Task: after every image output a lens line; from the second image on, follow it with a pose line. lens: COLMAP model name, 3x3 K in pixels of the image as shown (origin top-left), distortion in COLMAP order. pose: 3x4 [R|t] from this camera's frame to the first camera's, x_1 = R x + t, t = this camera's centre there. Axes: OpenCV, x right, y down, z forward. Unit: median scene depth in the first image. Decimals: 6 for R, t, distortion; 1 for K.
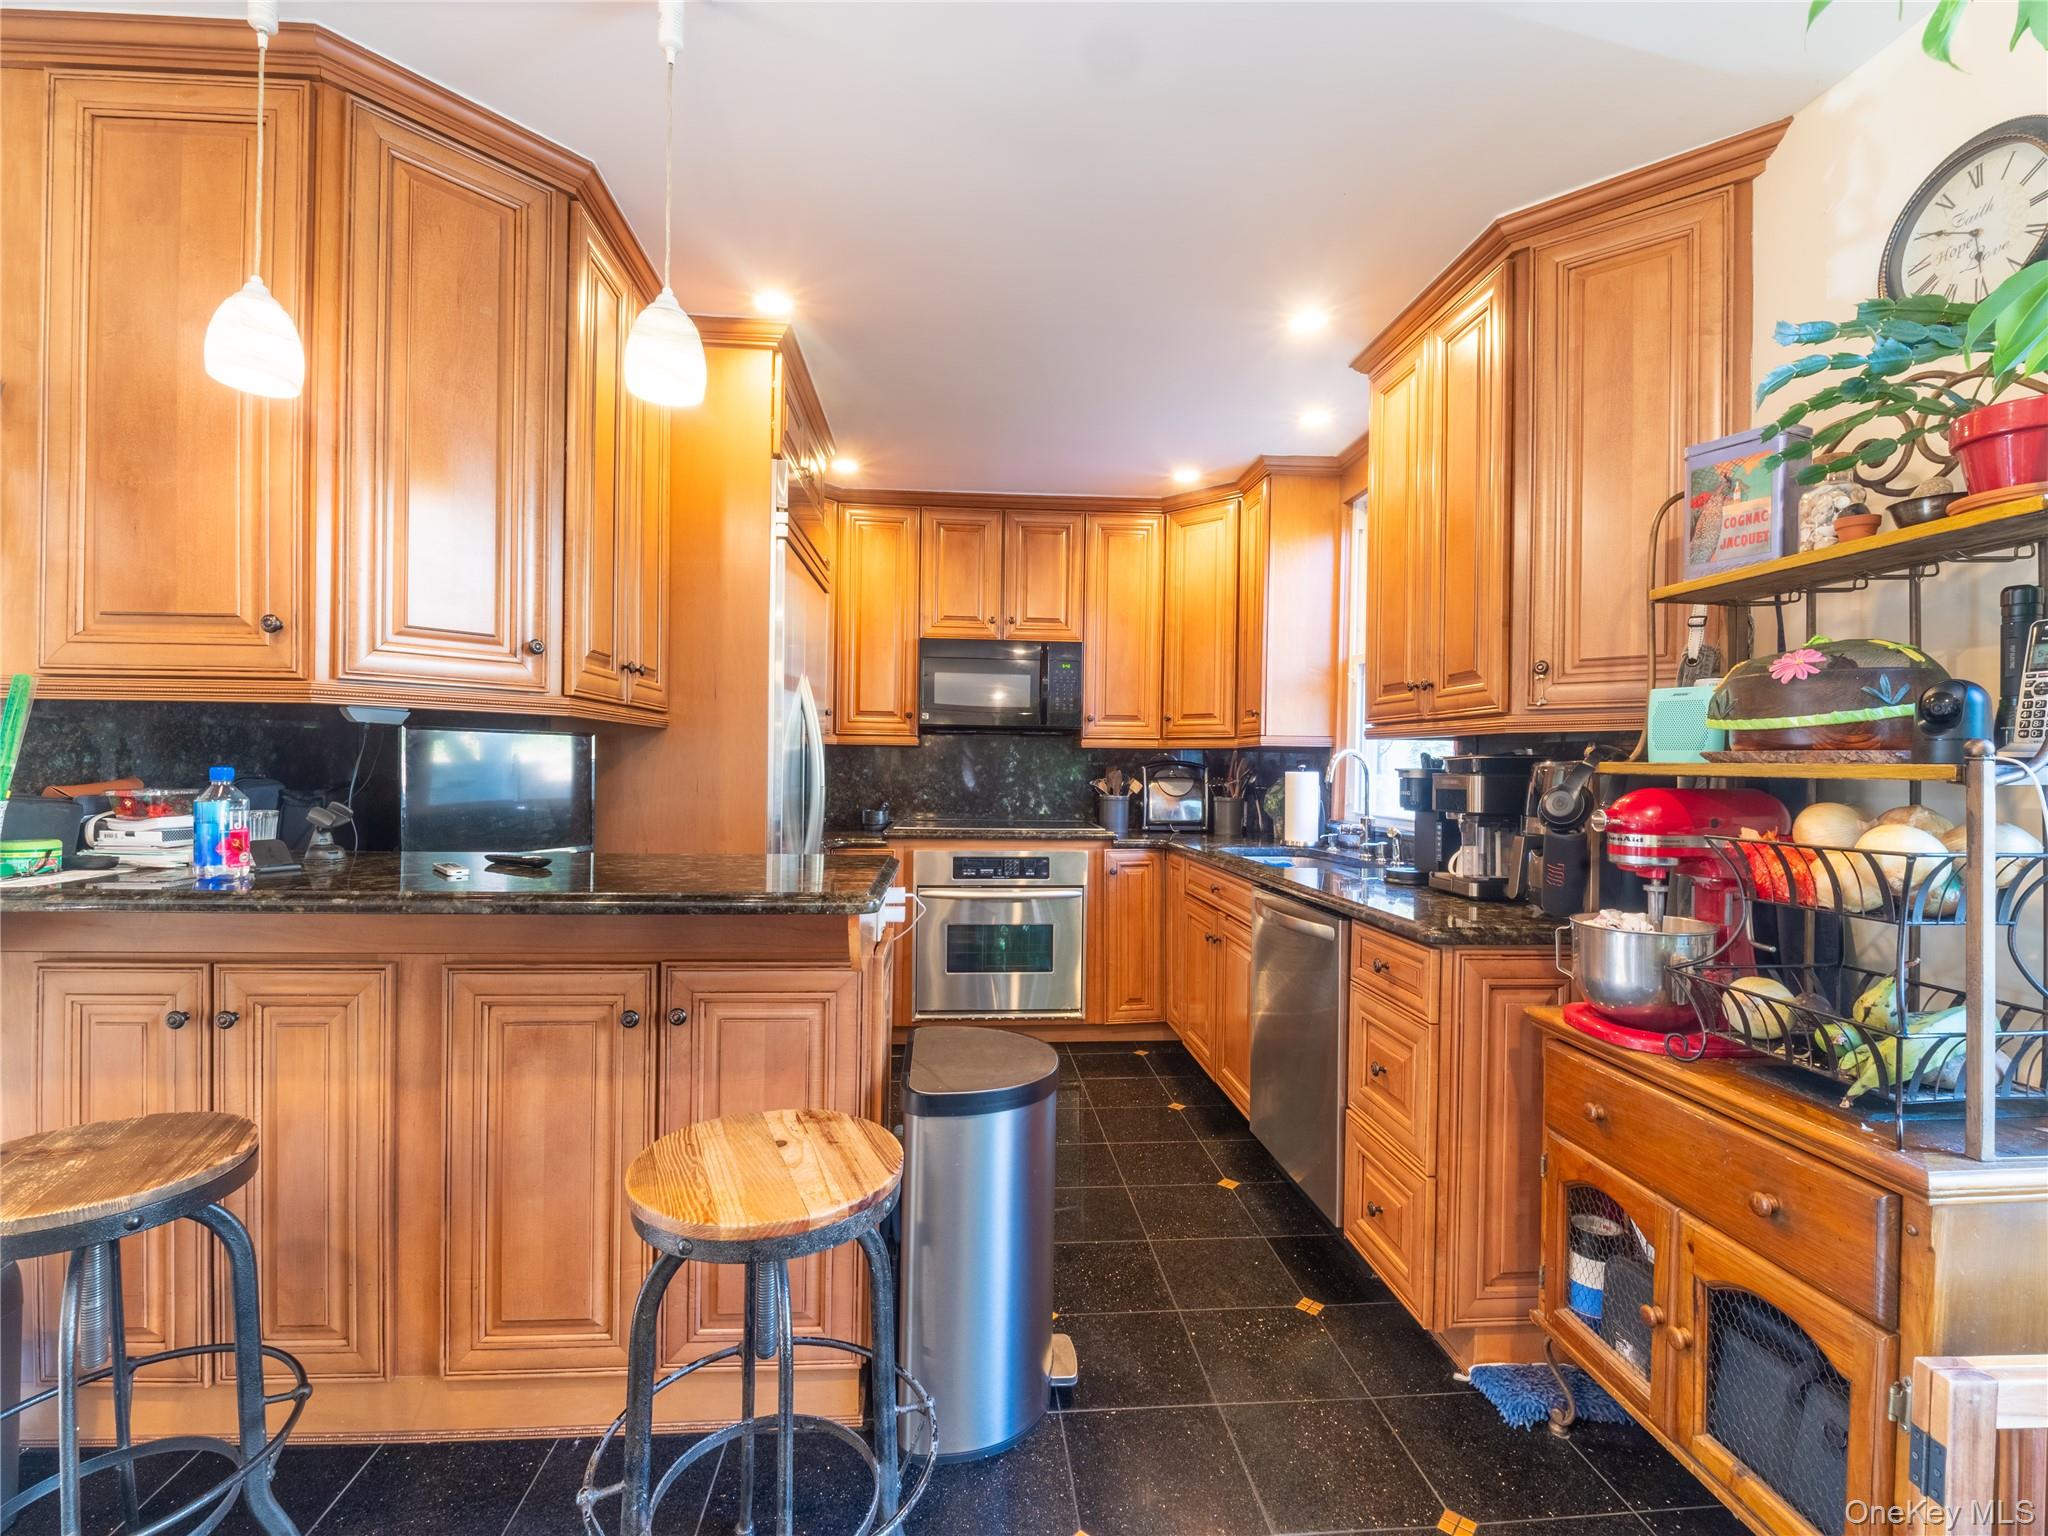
lens RADIAL K [[911.1, 0, 1018.3], [0, 911.1, 771.2], [0, 0, 1]] dist [-0.003249, -0.000347]
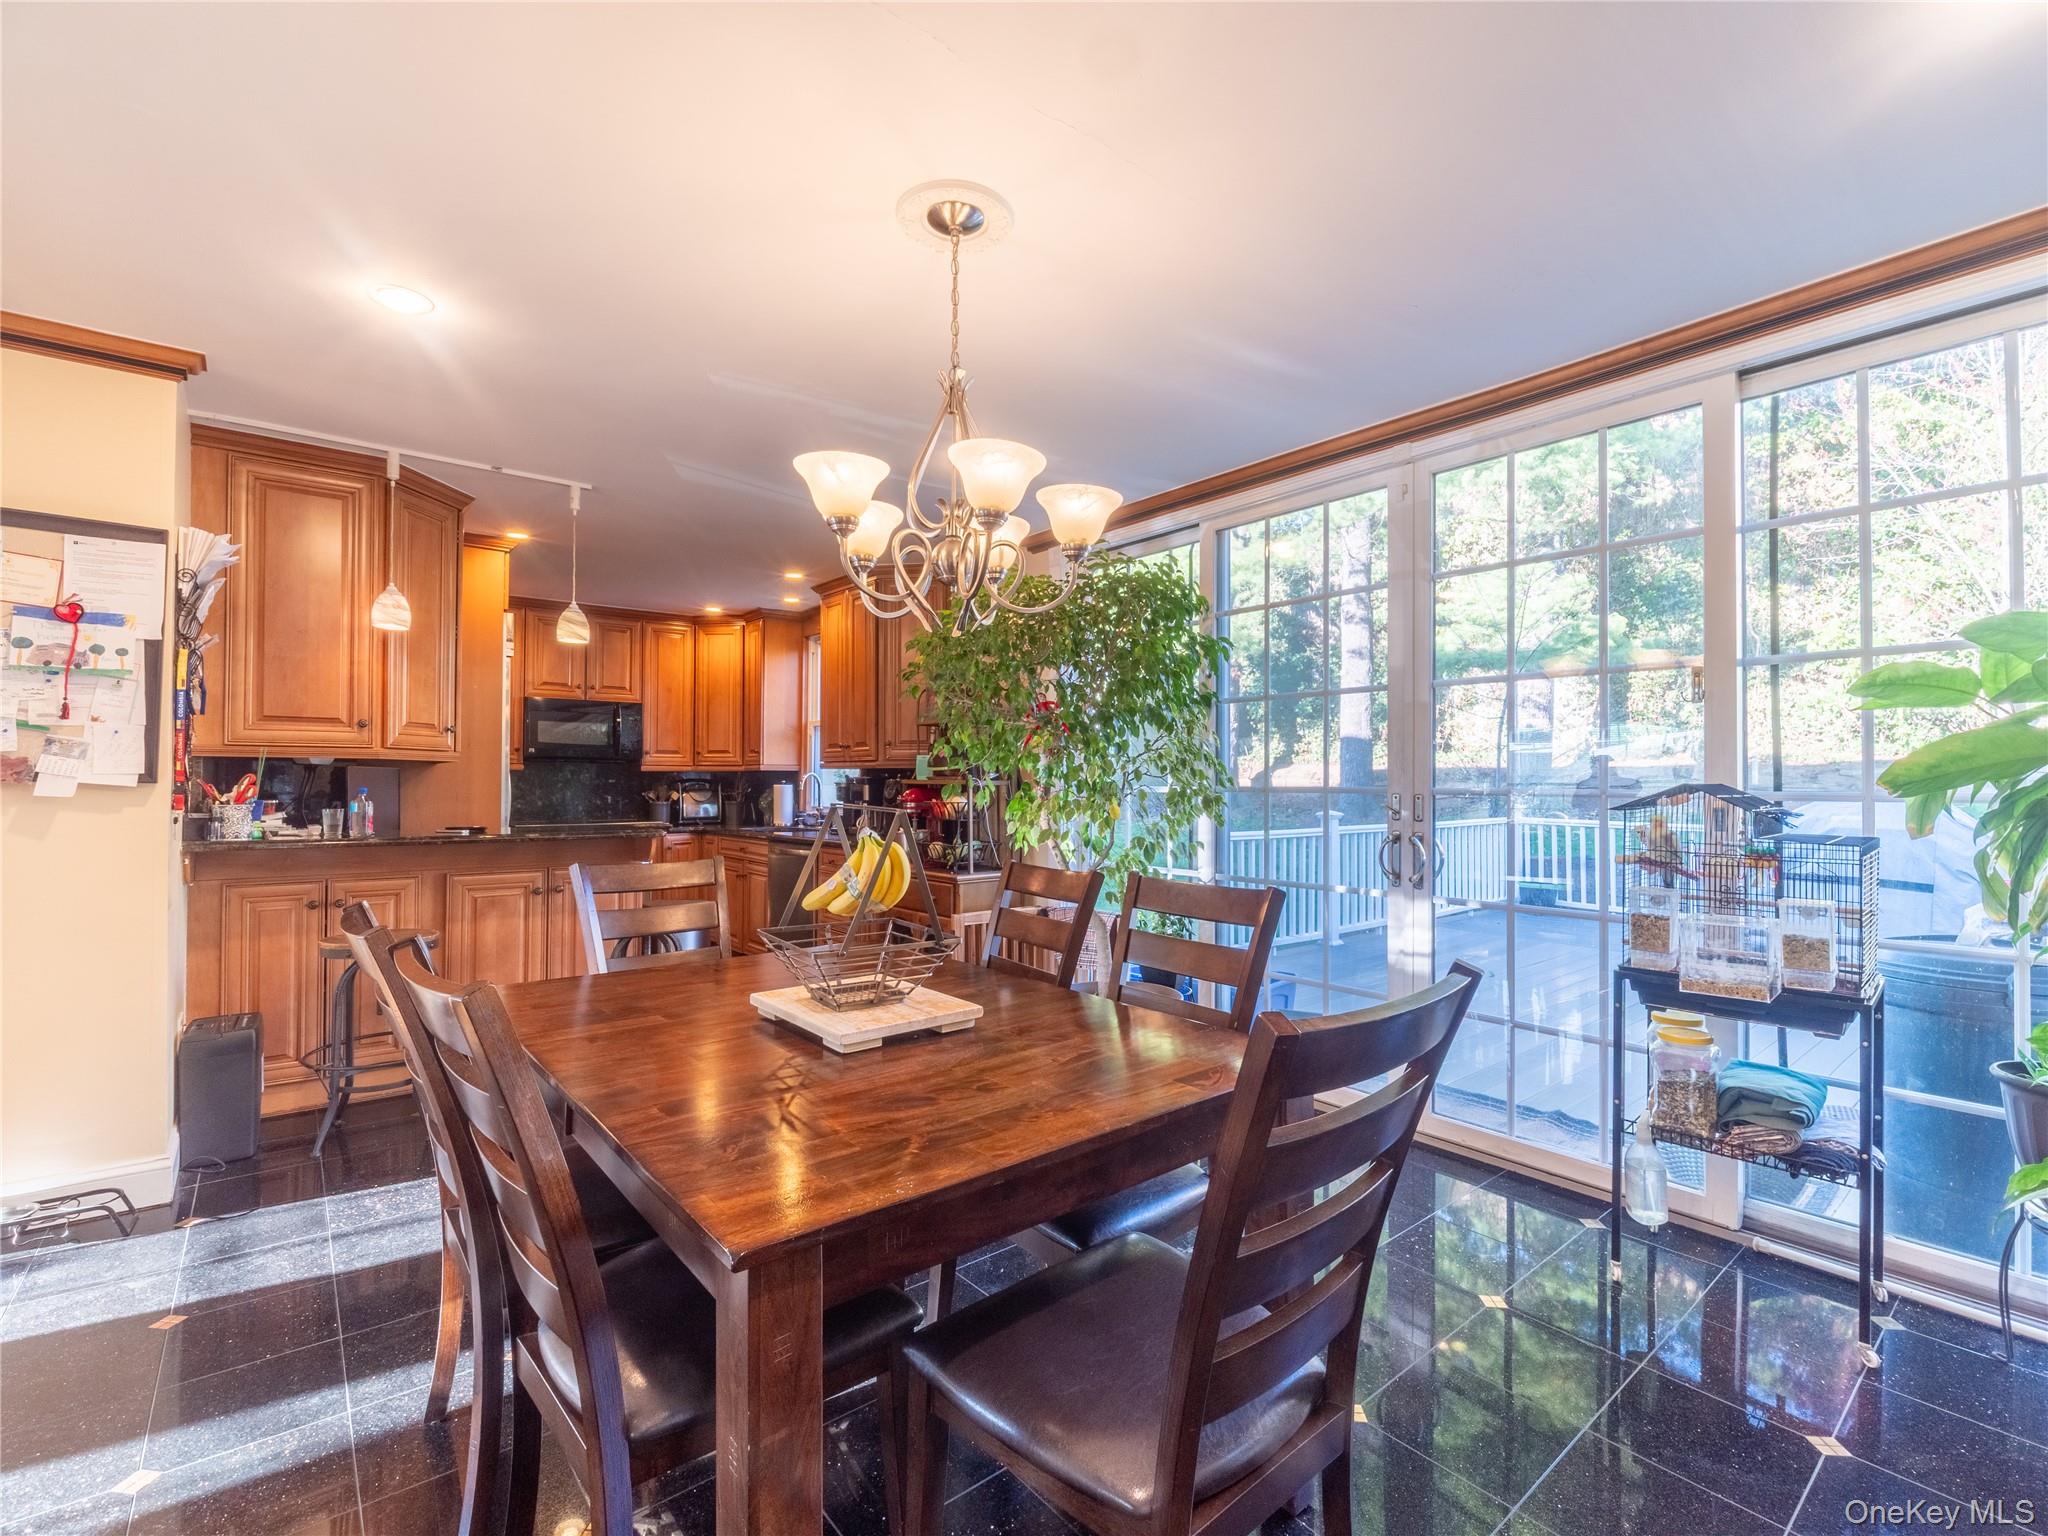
lens RADIAL K [[911.1, 0, 1029.5], [0, 911.1, 775.8], [0, 0, 1]] dist [-0.003249, -0.000347]
pose [[0.816385, -0.007409, 0.577460, -0.322869], [0.013290, 0.999894, -0.005959, 0.000276], [-0.577355, 0.012540, 0.816397, -0.730498]]
